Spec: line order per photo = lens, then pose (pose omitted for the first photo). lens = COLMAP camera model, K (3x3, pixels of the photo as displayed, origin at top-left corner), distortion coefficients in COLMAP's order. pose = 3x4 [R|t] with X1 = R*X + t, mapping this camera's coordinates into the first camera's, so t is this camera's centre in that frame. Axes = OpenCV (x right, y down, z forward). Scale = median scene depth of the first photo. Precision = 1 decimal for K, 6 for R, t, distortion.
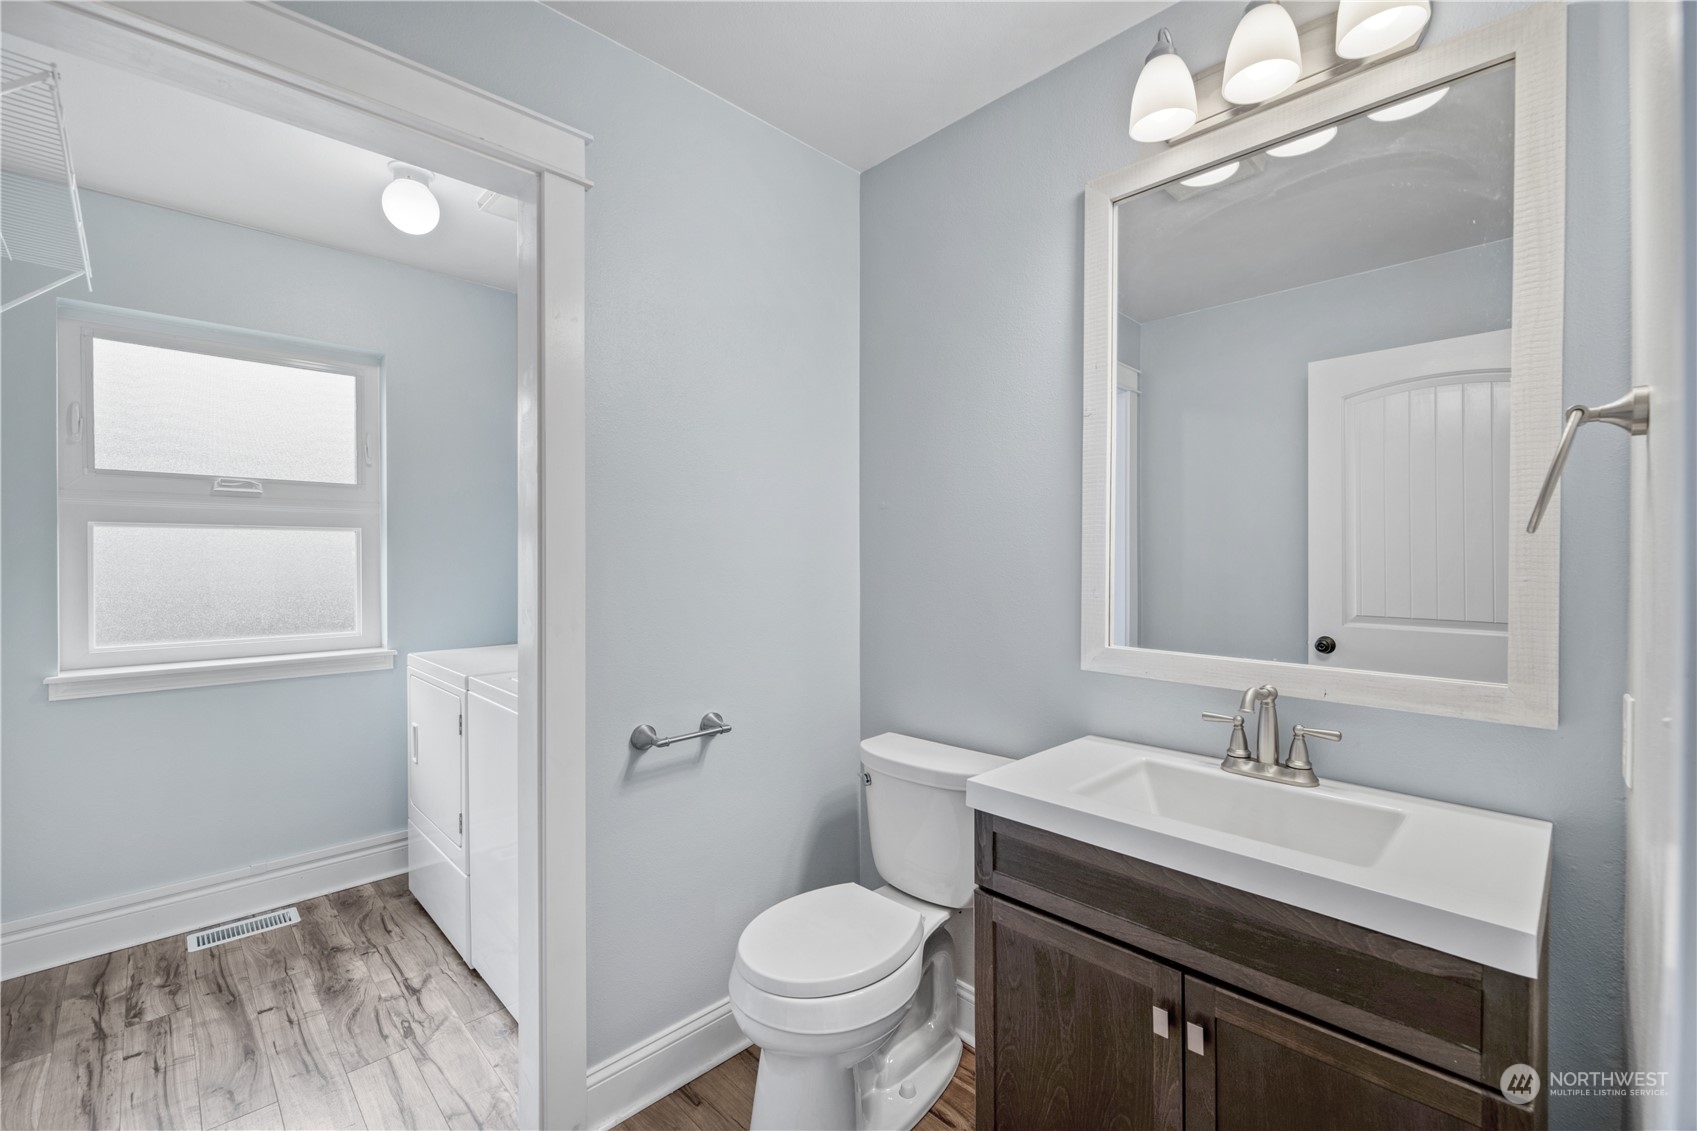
lens RADIAL K [[722.5, 0, 848.5], [0, 722.5, 565.5], [0, 0, 1]] dist [-0.013383, -0.000456]
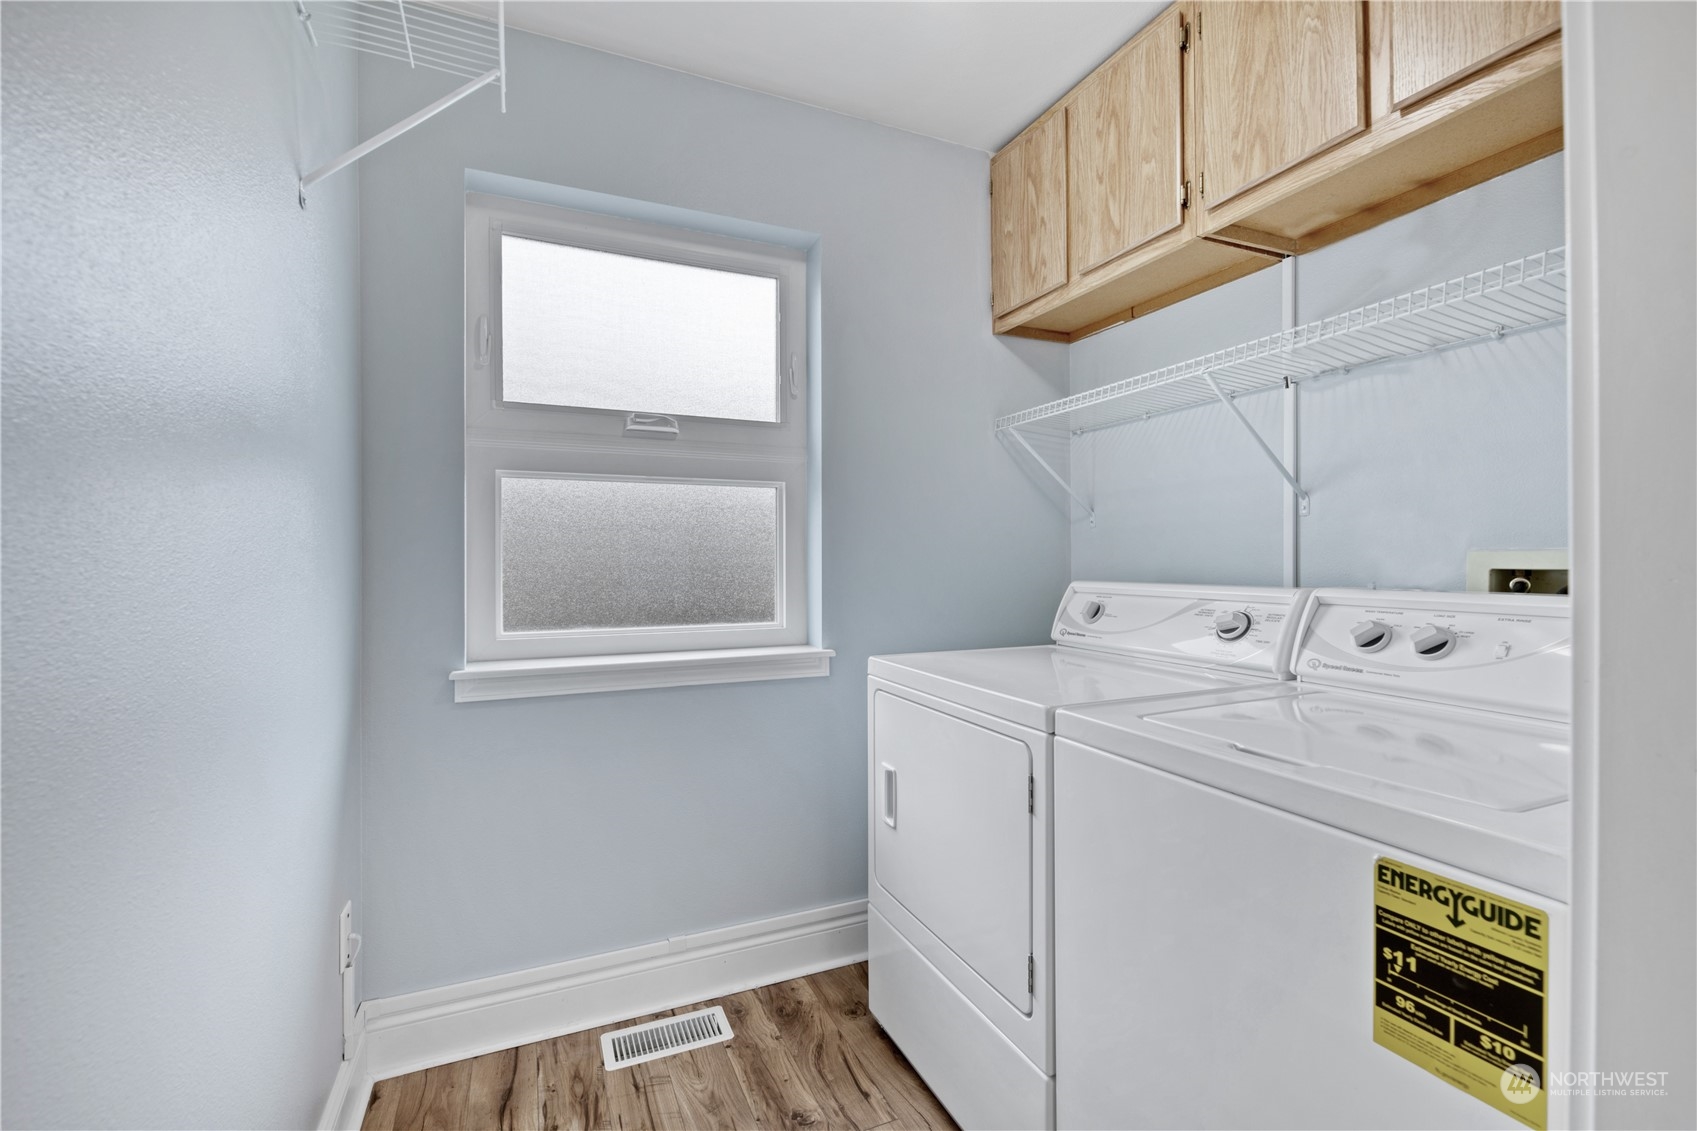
lens RADIAL K [[722.5, 0, 848.5], [0, 722.5, 565.5], [0, 0, 1]] dist [-0.013383, -0.000456]
pose [[0.939300, 0.000335, -0.343096, -0.417272], [-0.002035, 0.999987, -0.004594, 0.042220], [0.343090, 0.005013, 0.939289, 0.375326]]
